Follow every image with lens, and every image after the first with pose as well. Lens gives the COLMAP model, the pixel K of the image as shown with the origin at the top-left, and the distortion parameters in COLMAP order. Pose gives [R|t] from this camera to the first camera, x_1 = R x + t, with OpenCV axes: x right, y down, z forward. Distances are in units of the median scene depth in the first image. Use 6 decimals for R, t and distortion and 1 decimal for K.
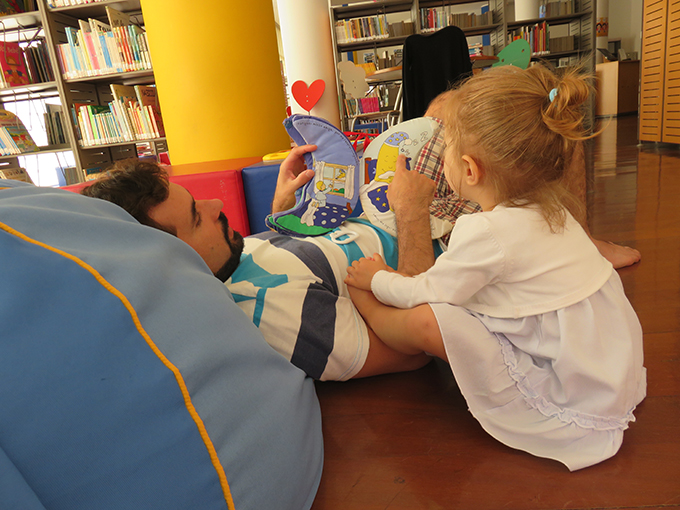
lens RADIAL K [[501.6, 0, 342.7], [0, 501.6, 250.6], [0, 0, 1]] dist [0.008945, -0.021928]
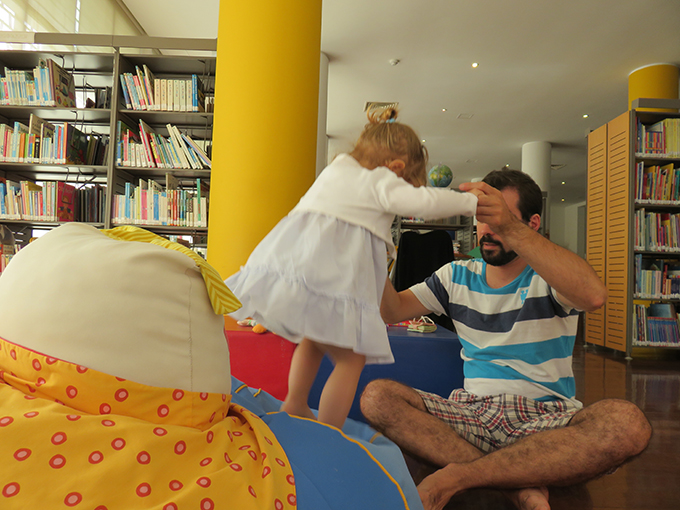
lens RADIAL K [[501.6, 0, 342.8], [0, 501.6, 252.9], [0, 0, 1]] dist [0.008945, -0.021928]
pose [[0.985284, 0.151149, 0.079805, -0.122530], [-0.119983, 0.944153, -0.306886, 0.008755], [-0.121733, 0.292795, 0.948395, -0.123942]]
